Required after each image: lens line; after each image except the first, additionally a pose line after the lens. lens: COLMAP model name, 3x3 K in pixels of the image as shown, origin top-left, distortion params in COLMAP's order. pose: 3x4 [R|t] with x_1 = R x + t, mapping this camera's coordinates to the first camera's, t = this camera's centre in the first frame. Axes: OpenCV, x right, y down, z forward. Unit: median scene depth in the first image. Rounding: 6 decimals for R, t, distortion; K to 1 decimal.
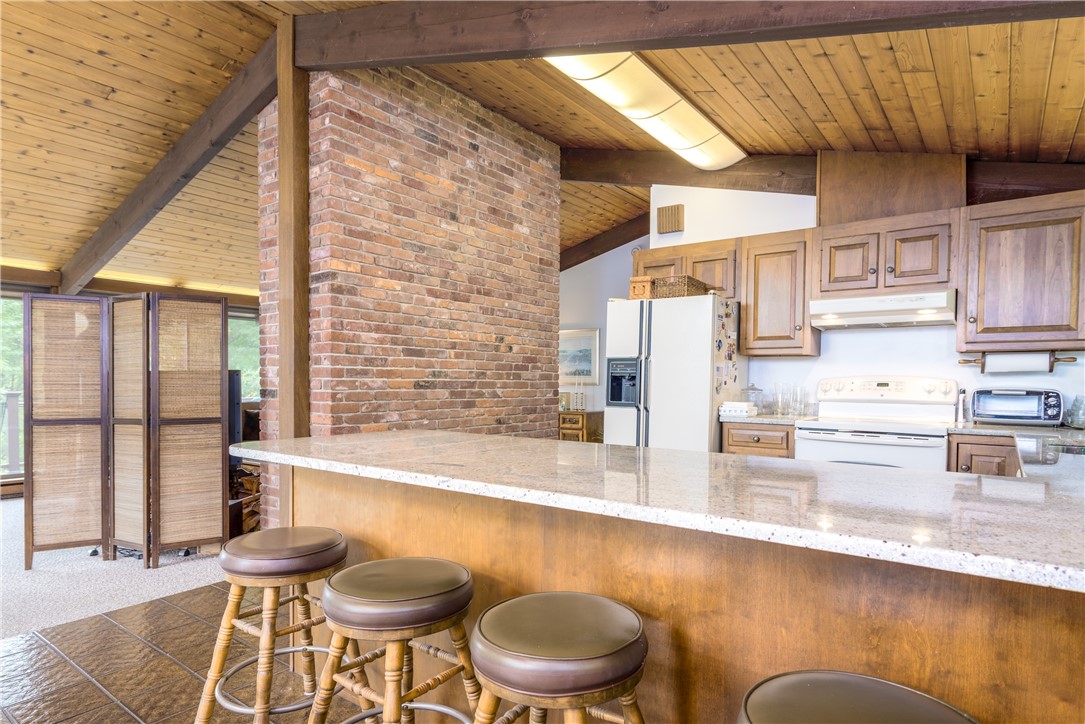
lens RADIAL K [[609.1, 0, 544.8], [0, 609.1, 394.9], [0, 0, 1]] dist [0.002257, 0.000046]
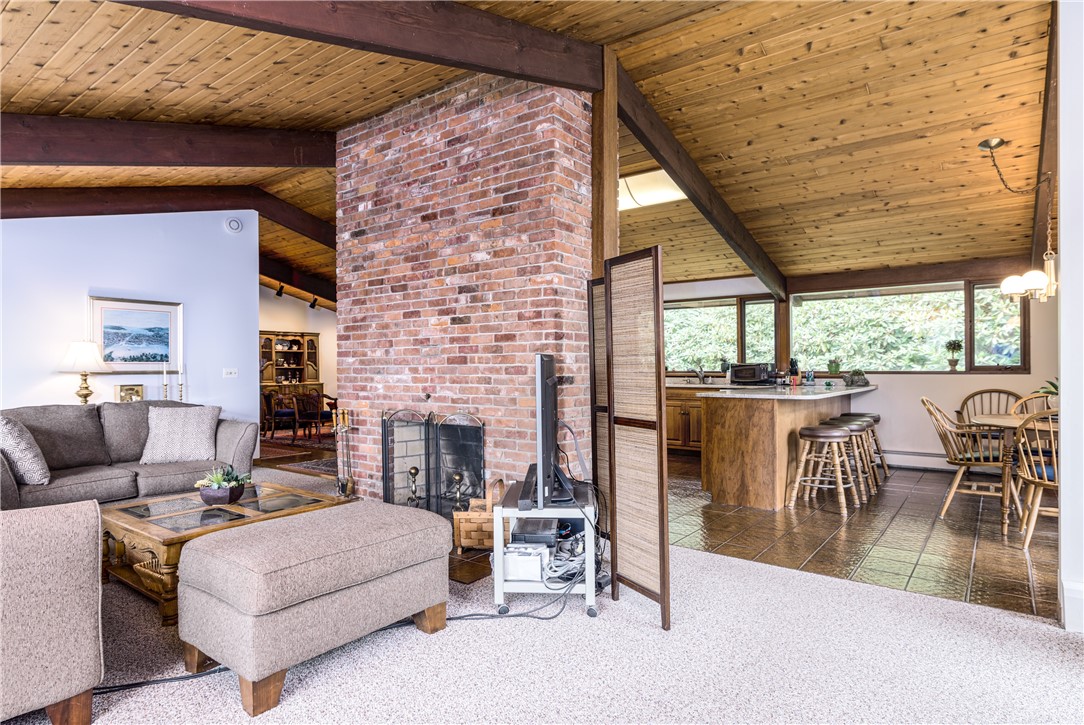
lens RADIAL K [[597.7, 0, 541.0], [0, 597.7, 366.7], [0, 0, 1]] dist [0.003384, -0.000196]
pose [[0.012036, -0.003821, 0.999920, -1.406318], [0.028825, 0.999578, 0.003473, -0.028293], [-0.999512, 0.028781, 0.012141, 1.028714]]
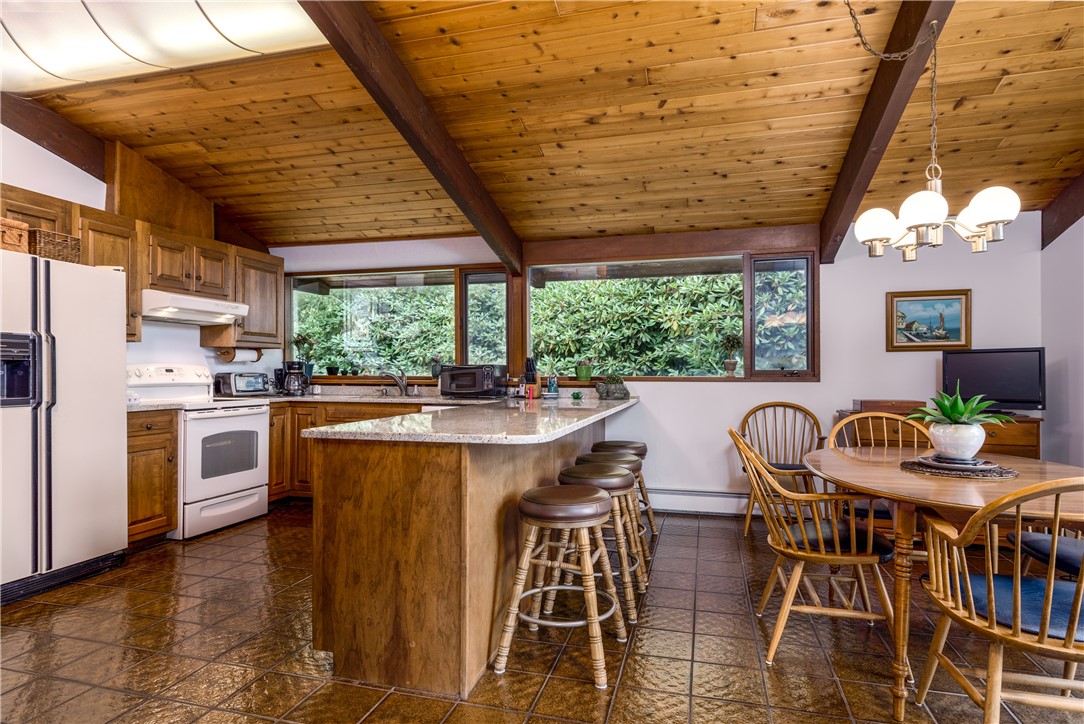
lens RADIAL K [[597.7, 0, 541.0], [0, 597.7, 366.2], [0, 0, 1]] dist [0.003384, -0.000196]
pose [[-0.362796, 0.001290, 0.931868, -0.741561], [0.020854, 0.999760, 0.006735, -0.016907], [-0.931635, 0.021877, -0.362736, 0.712255]]
